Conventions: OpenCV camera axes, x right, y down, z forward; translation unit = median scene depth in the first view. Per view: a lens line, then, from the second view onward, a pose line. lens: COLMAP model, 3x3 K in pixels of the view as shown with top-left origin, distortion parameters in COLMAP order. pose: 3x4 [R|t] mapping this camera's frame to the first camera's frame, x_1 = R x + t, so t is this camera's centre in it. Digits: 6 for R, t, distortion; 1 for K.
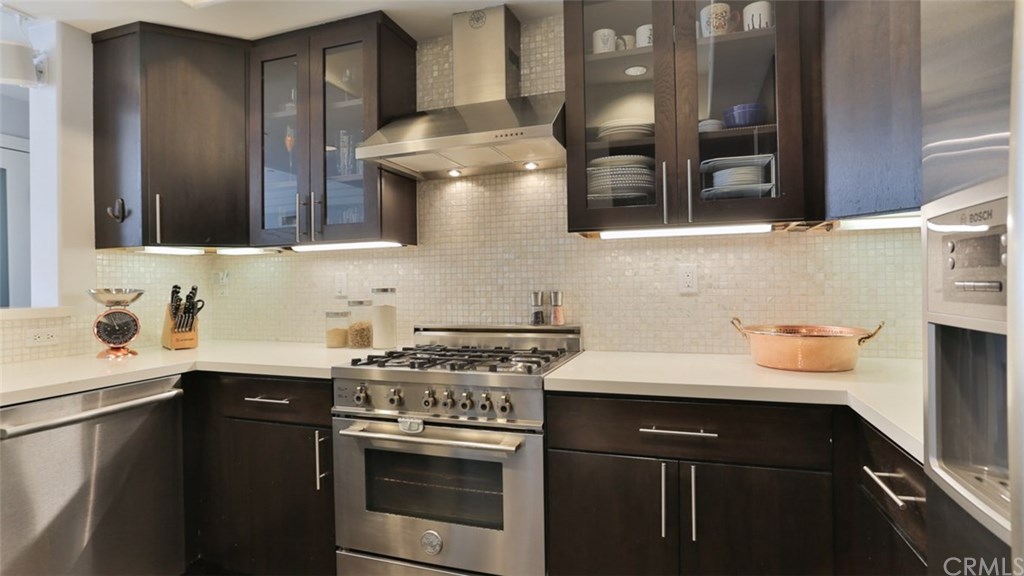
lens RADIAL K [[526.1, 0, 506.9], [0, 526.1, 283.9], [0, 0, 1]] dist [-0.053440, 0.036117]
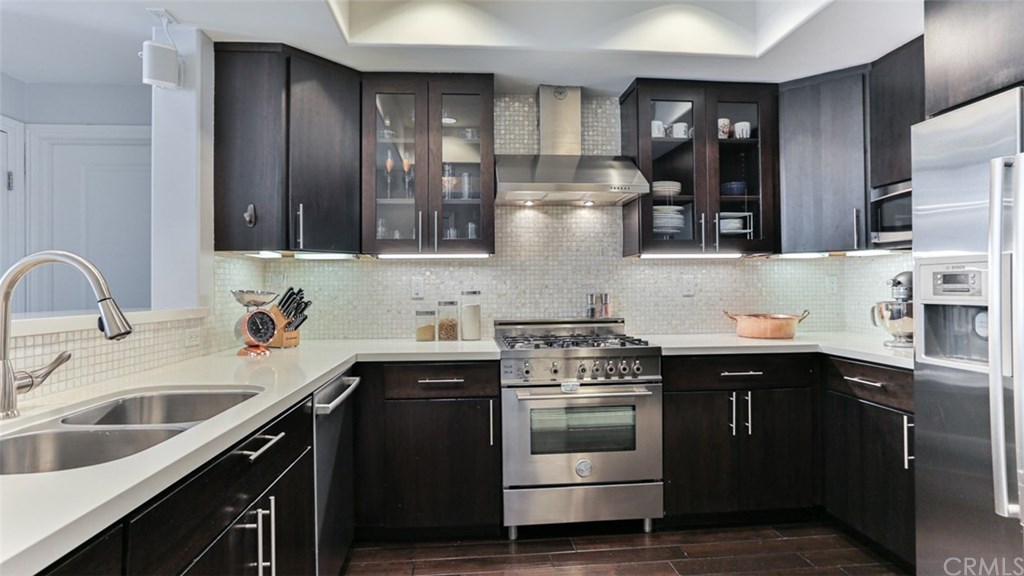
lens RADIAL K [[526.1, 0, 506.9], [0, 526.1, 283.9], [0, 0, 1]] dist [-0.053440, 0.036117]
pose [[0.913085, 0.010804, 0.407627, -0.718846], [-0.006163, 0.999900, -0.012697, 0.007345], [-0.407723, 0.009082, 0.913060, -0.179601]]
